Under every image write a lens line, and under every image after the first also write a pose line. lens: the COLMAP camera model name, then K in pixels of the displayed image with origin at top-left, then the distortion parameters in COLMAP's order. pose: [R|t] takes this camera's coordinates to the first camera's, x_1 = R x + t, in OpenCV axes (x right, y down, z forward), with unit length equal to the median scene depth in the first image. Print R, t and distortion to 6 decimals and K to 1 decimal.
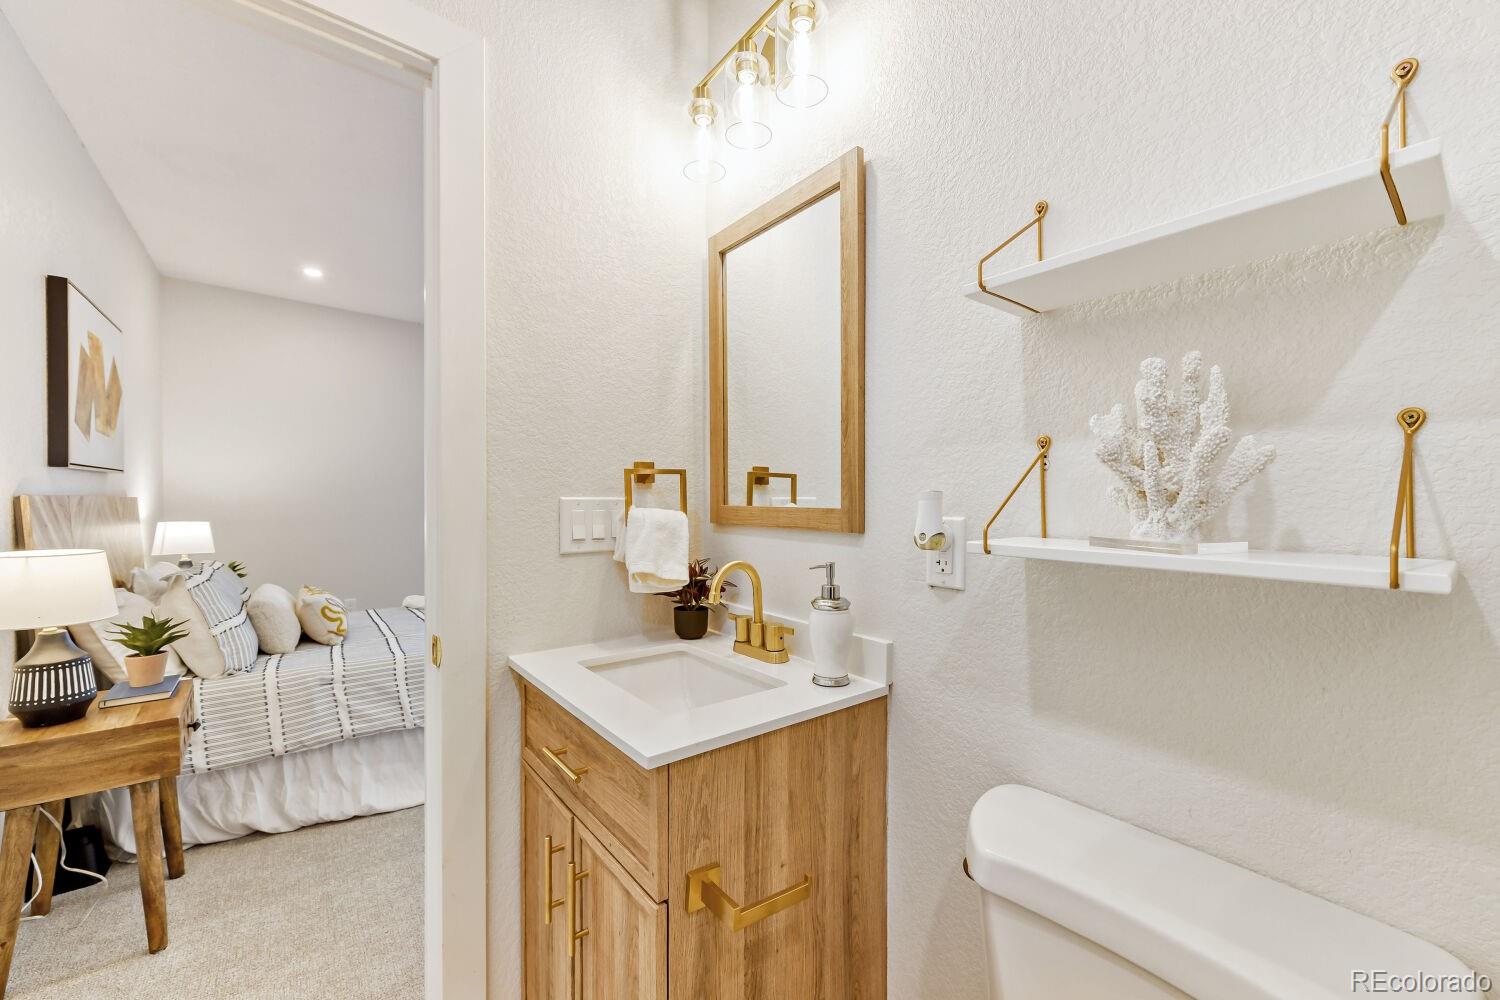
lens RADIAL K [[596.2, 0, 750.6], [0, 596.2, 500.4], [0, 0, 1]] dist [0.001933, 0.000155]
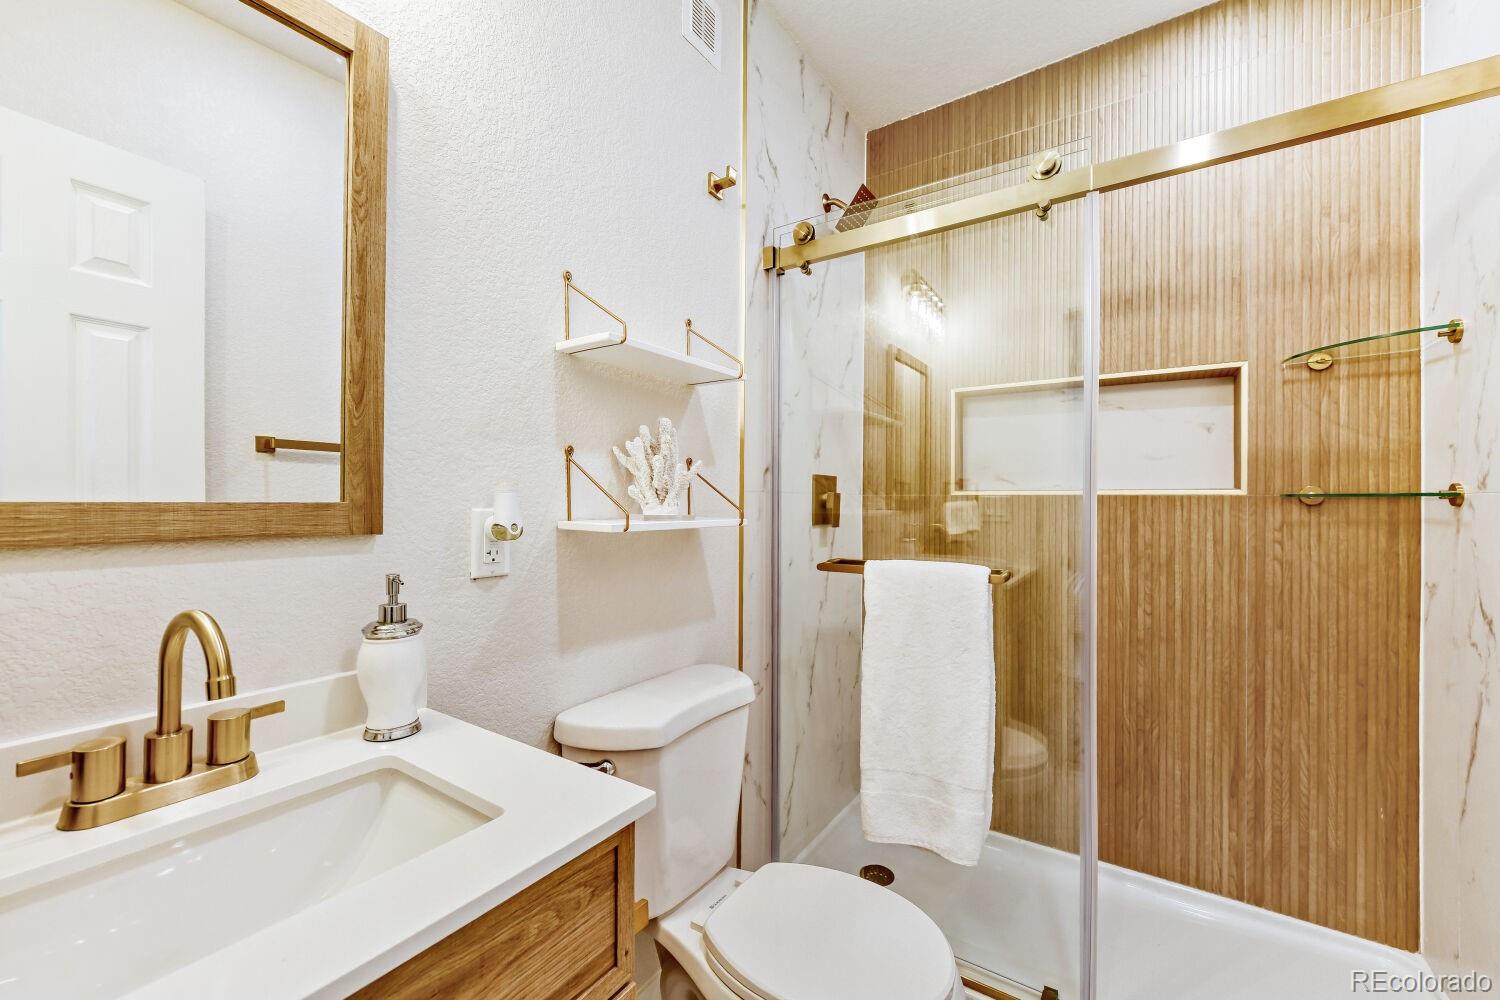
lens RADIAL K [[590.5, 0, 752.5], [0, 590.5, 496.8], [0, 0, 1]] dist [0.001013, -0.000165]
pose [[-0.307814, 0.002907, 0.951442, -0.747056], [0.000389, 0.999996, -0.002930, 0.010058], [-0.951447, -0.000531, -0.307813, 0.834358]]
